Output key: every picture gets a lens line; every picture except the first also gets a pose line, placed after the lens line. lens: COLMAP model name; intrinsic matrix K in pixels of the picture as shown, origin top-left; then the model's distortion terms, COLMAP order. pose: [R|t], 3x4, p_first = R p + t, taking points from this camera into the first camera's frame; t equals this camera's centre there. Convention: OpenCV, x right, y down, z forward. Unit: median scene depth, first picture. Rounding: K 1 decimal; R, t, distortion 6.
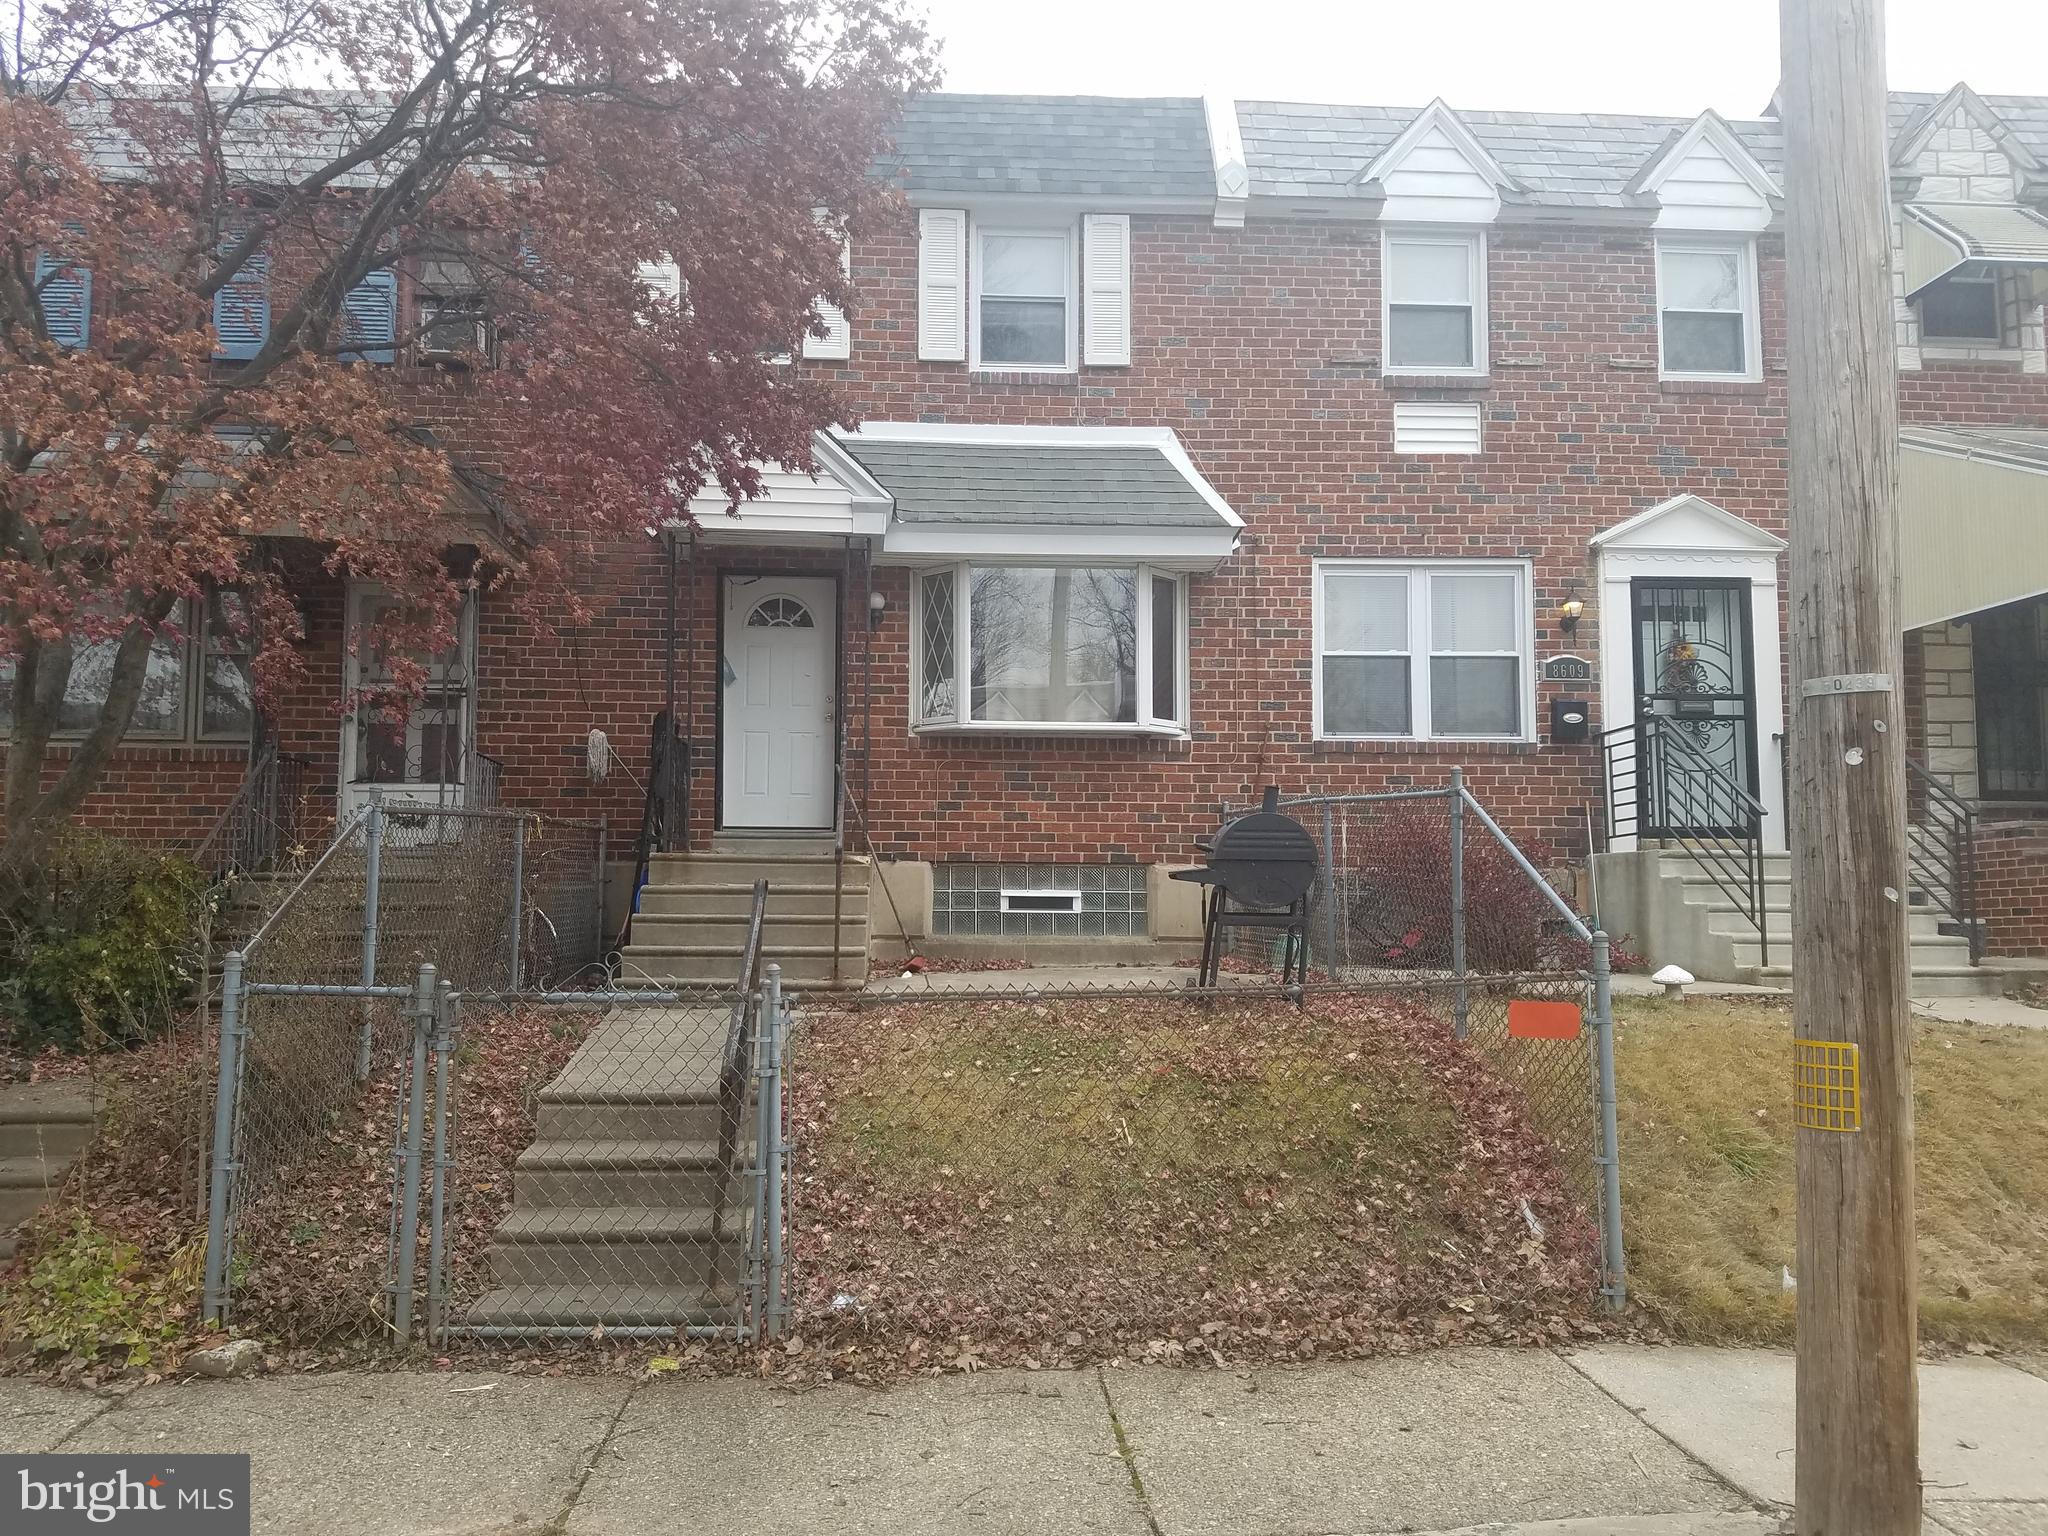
lens RADIAL K [[1606.4, 0, 969.0], [0, 1606.4, 808.8], [0, 0, 1]] dist [0.267671, -0.457939]
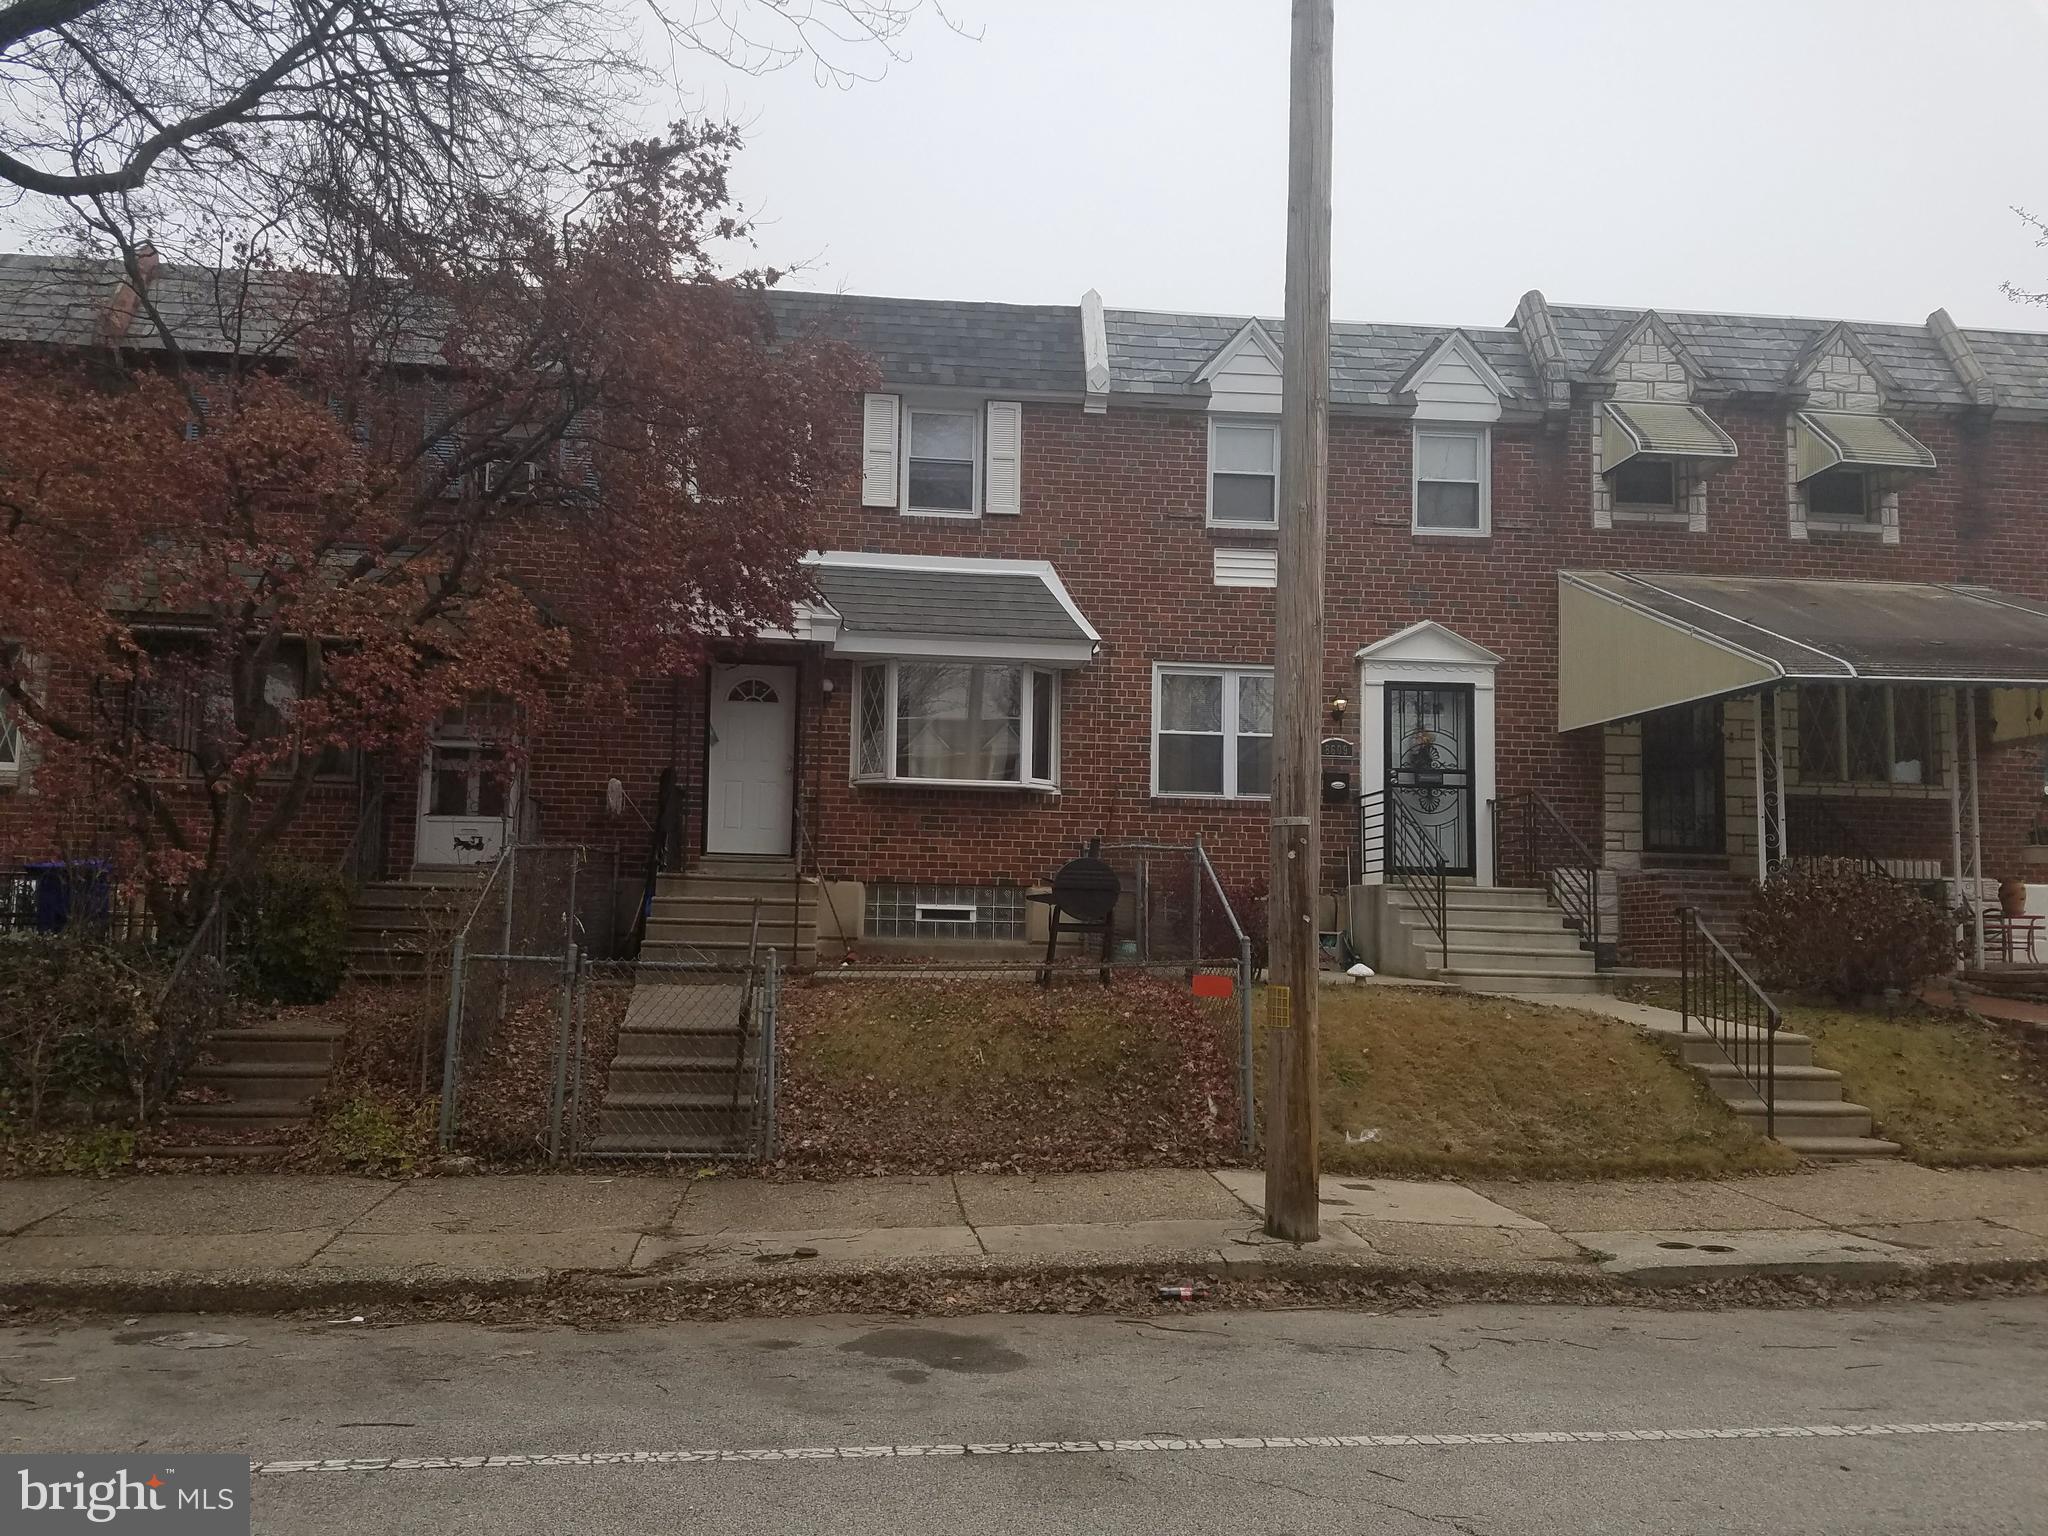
lens RADIAL K [[1606.4, 0, 969.0], [0, 1606.4, 808.8], [0, 0, 1]] dist [0.267671, -0.457939]
pose [[0.998900, 0.021128, 0.041869, 0.006196], [-0.020874, 0.999761, -0.006497, -0.020495], [-0.041996, 0.005616, 0.999102, -0.328722]]
